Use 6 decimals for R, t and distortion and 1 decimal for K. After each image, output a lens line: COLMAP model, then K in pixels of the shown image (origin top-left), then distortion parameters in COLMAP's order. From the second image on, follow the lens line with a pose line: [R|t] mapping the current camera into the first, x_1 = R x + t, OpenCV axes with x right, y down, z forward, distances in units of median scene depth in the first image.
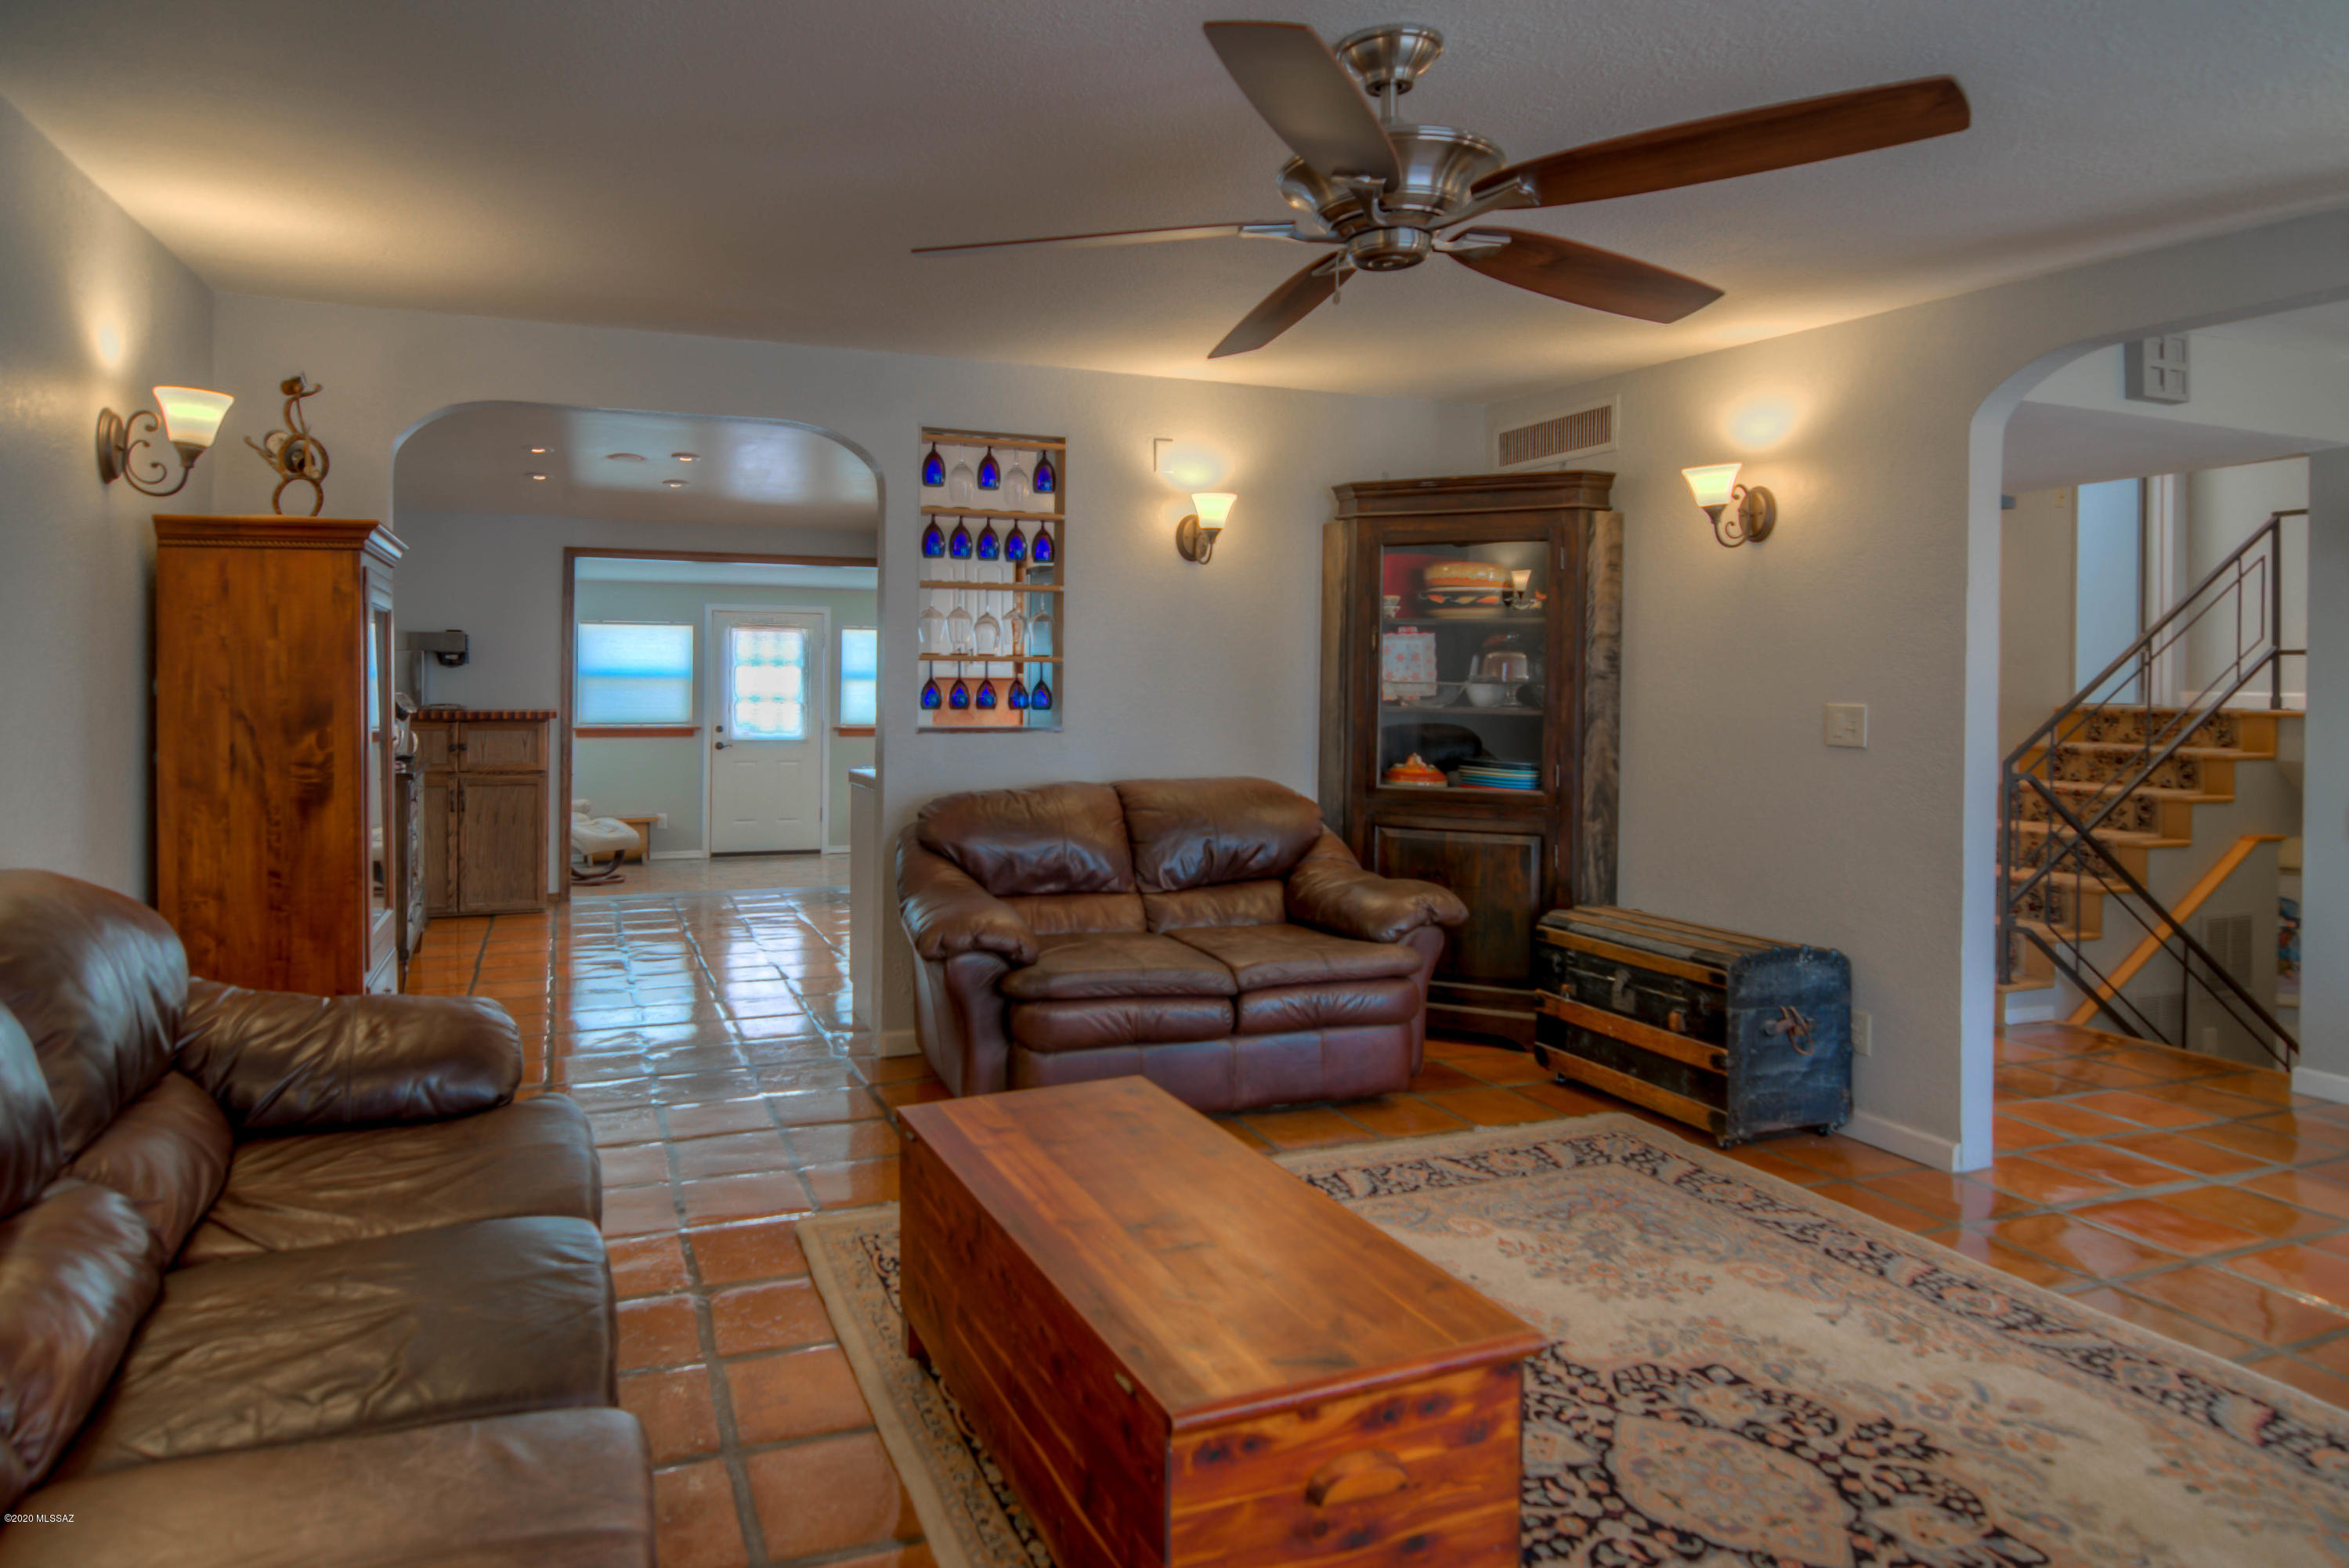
lens RADIAL K [[1322.5, 0, 1025.7], [0, 1322.5, 687.7], [0, 0, 1]] dist [0.003543, -0.016482]
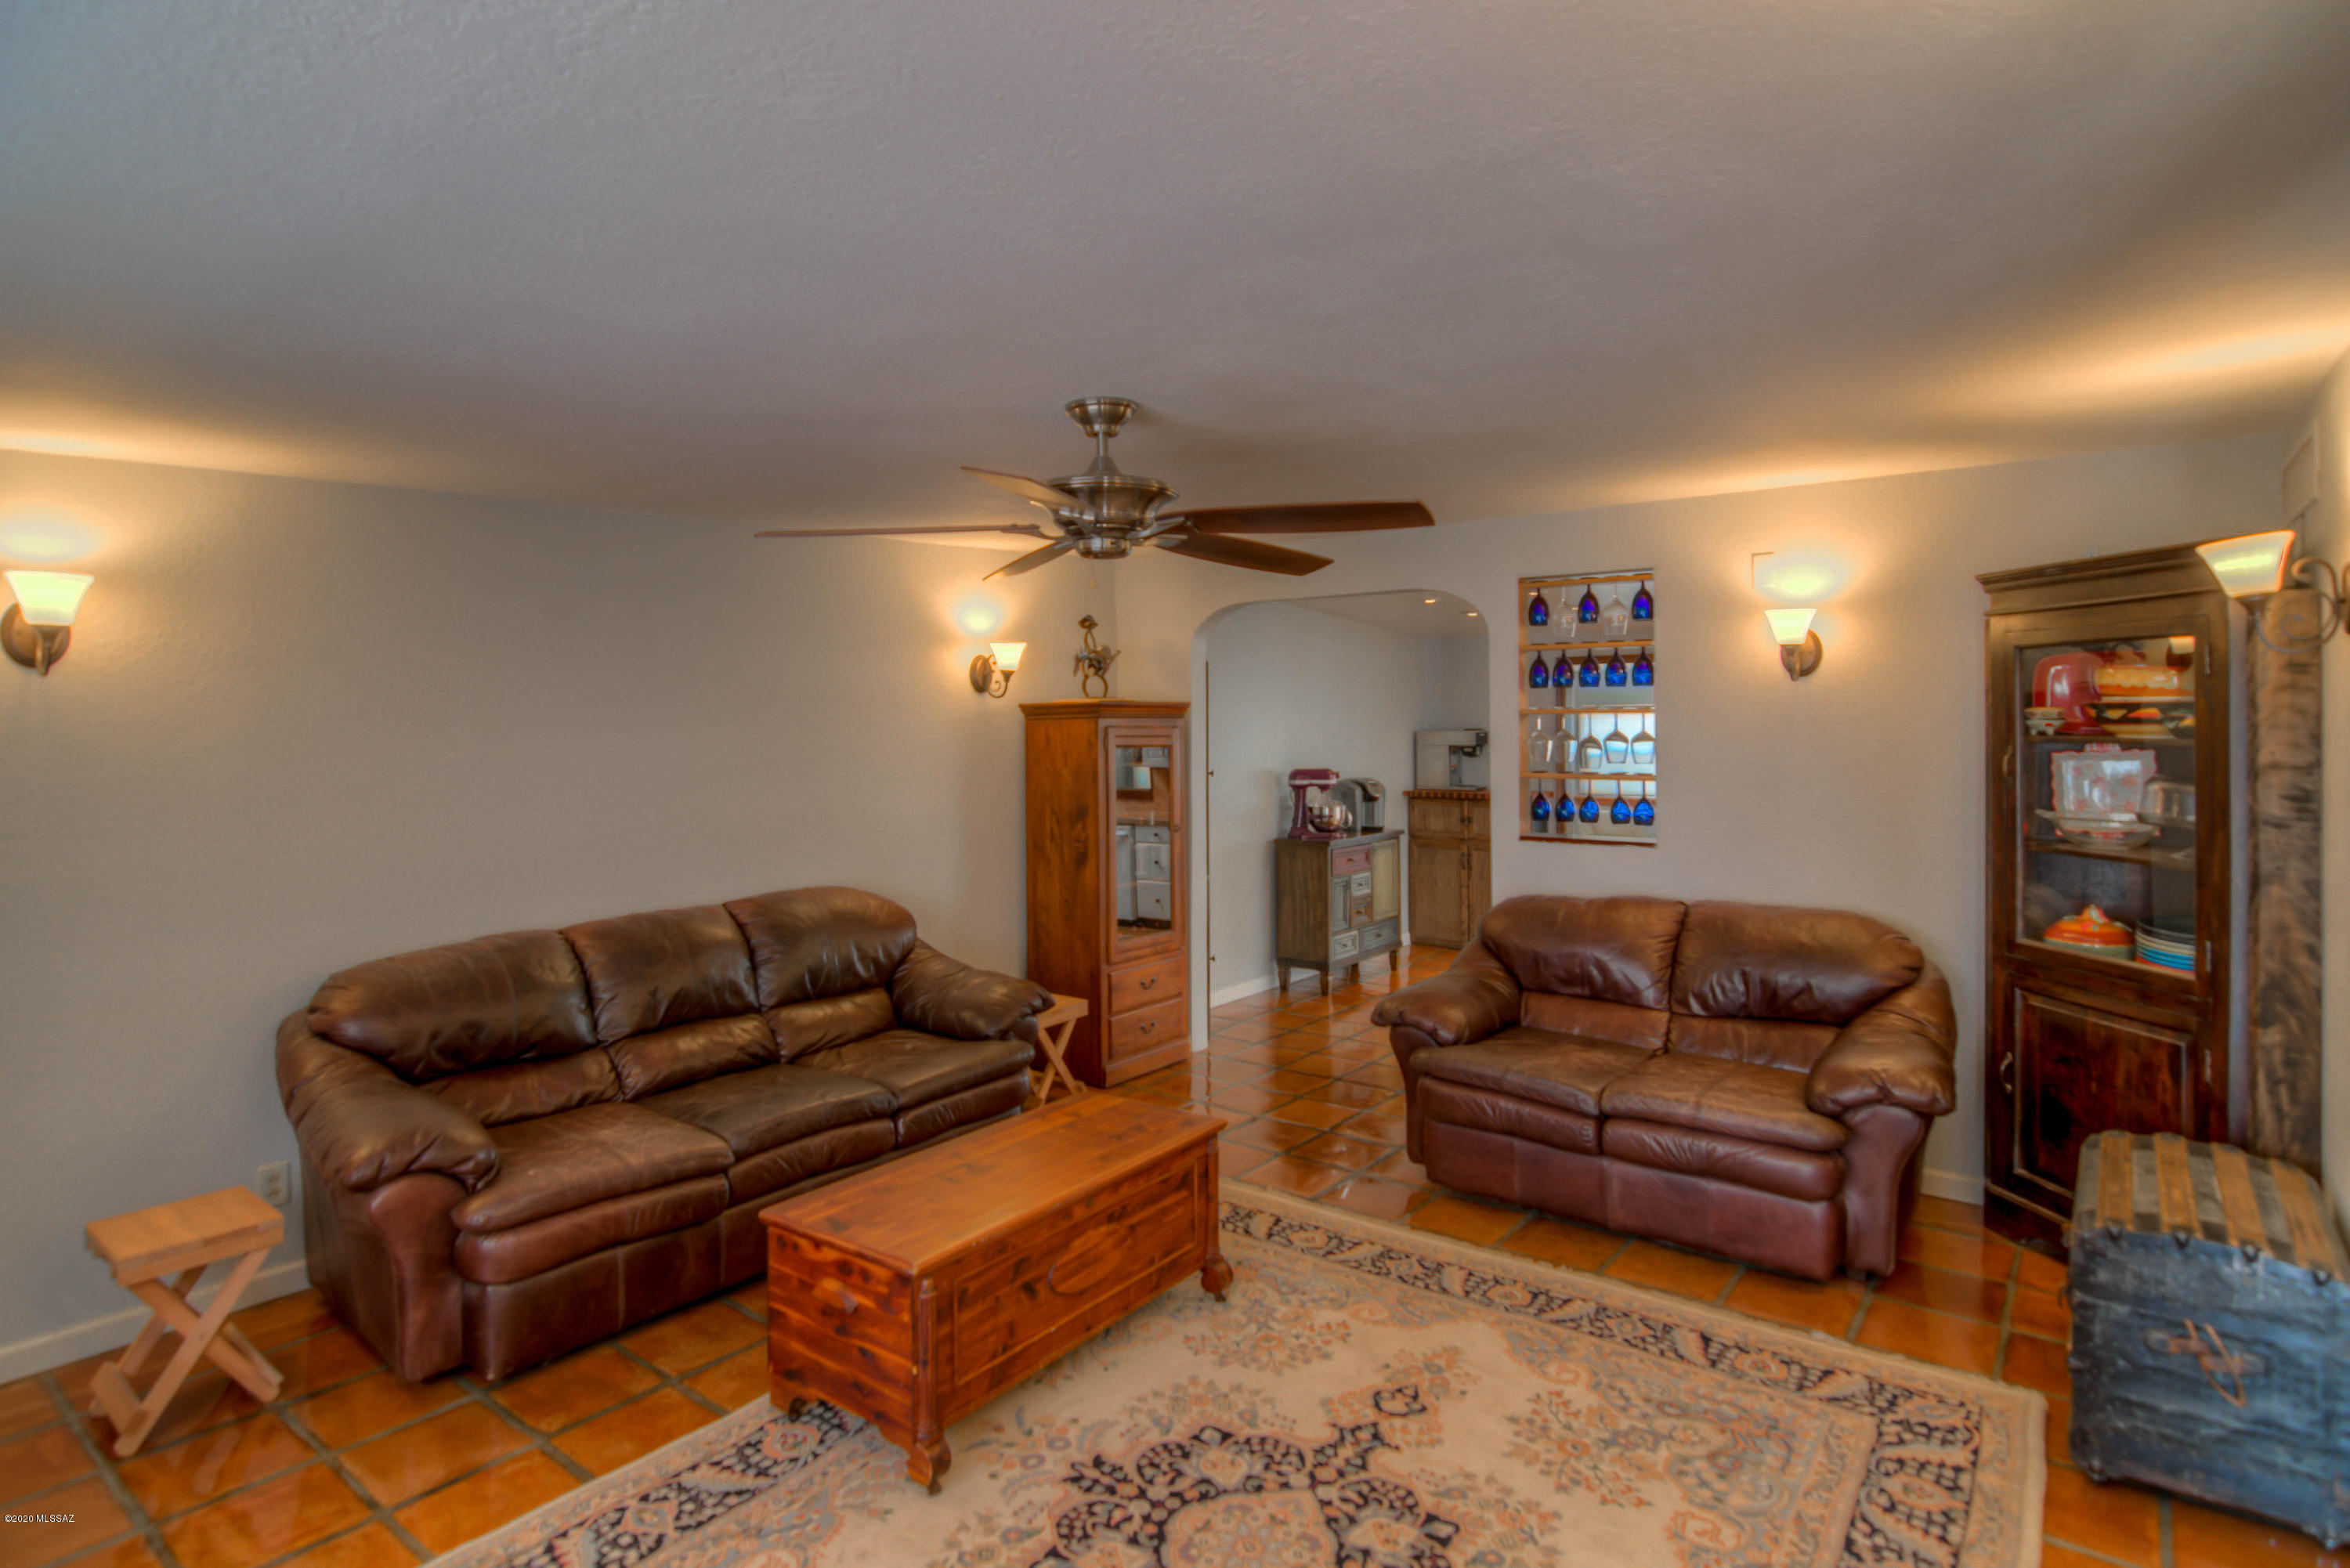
lens RADIAL K [[1228.4, 0, 1181.6], [0, 1228.4, 735.3], [0, 0, 1]] dist [-0.002226, -0.014123]
pose [[0.549535, -0.004204, -0.835460, 0.827388], [0.004788, 0.999987, -0.001883, -0.072579], [0.835457, -0.002965, 0.549548, 0.200980]]
